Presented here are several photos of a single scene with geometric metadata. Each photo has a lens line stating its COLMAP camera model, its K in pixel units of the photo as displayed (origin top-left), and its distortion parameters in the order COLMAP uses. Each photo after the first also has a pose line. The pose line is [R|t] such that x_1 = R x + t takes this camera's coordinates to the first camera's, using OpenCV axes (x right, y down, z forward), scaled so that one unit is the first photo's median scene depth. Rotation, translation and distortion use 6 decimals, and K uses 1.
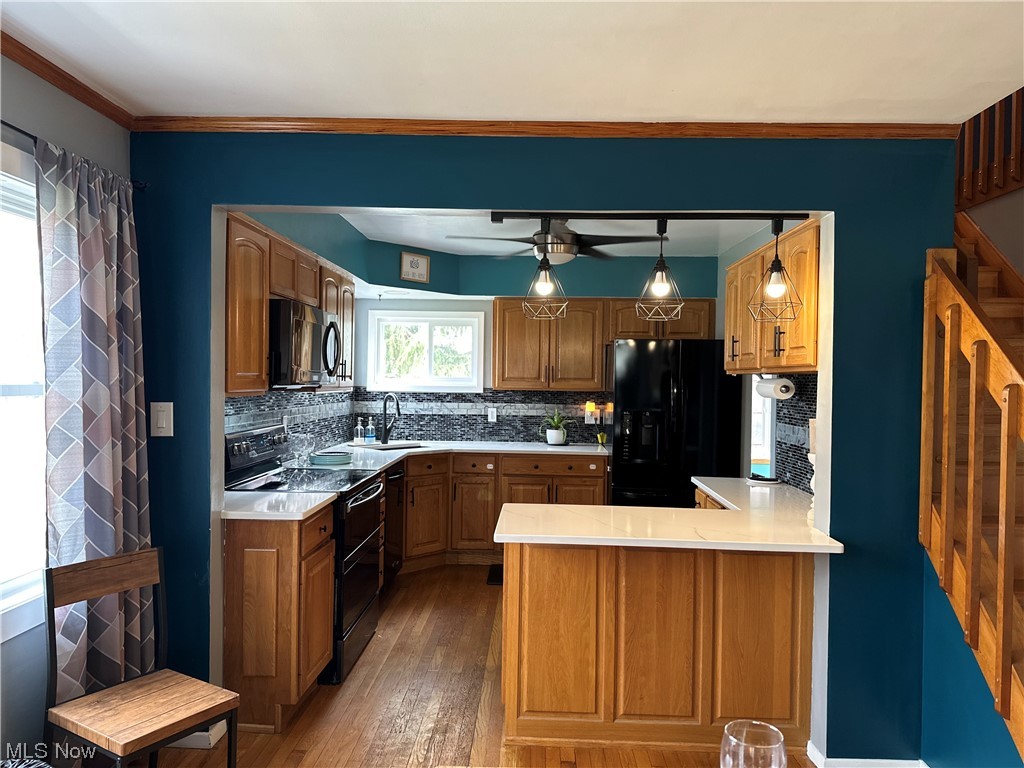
lens RADIAL K [[722.8, 0, 510.2], [0, 722.8, 388.9], [0, 0, 1]] dist [0.023473, -0.022190]
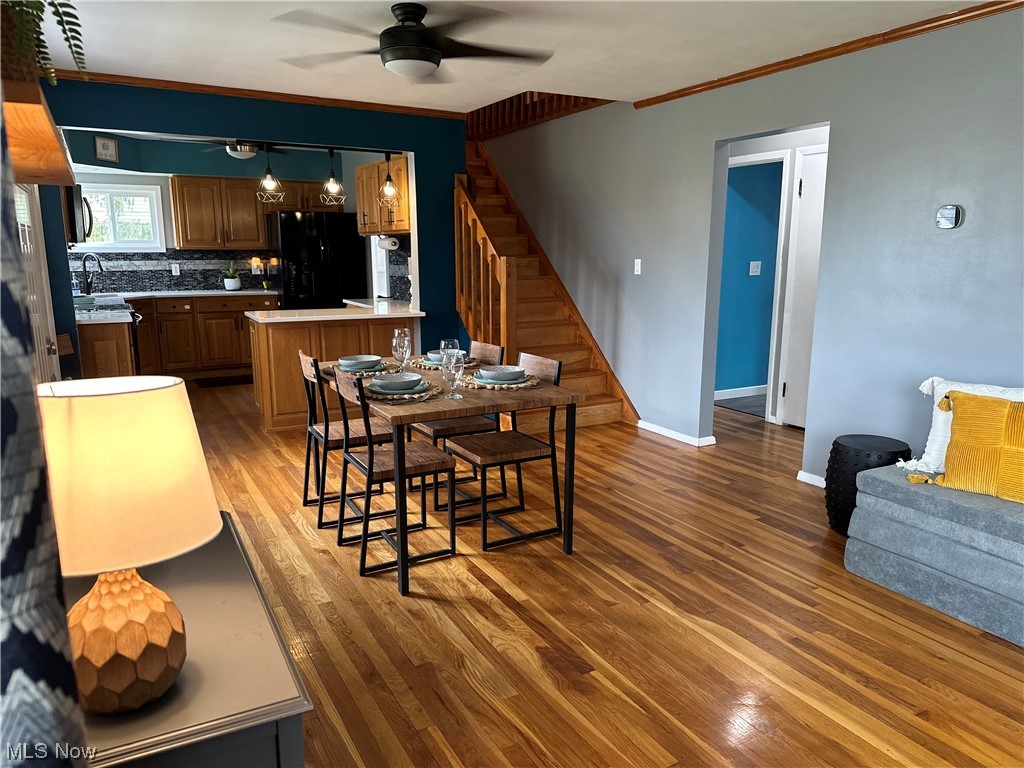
lens RADIAL K [[722.8, 0, 516.2], [0, 722.8, 391.4], [0, 0, 1]] dist [0.023473, -0.022190]
pose [[0.855833, -0.113271, 0.504697, -0.197632], [0.018731, 0.981875, 0.188603, 0.017866], [-0.516912, -0.151959, 0.842443, -0.463200]]
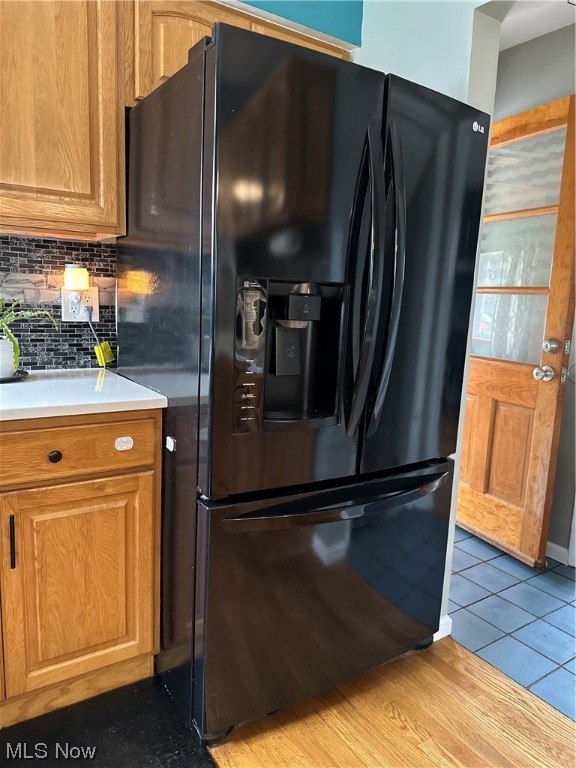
lens RADIAL K [[542.1, 0, 290.0], [0, 542.1, 383.9], [0, 0, 1]] dist [0.023473, -0.022190]
pose [[0.812484, -0.072738, 0.578428, 0.028398], [-0.019646, 0.988206, 0.151863, 0.036212], [-0.582652, -0.134750, 0.801473, 0.717705]]
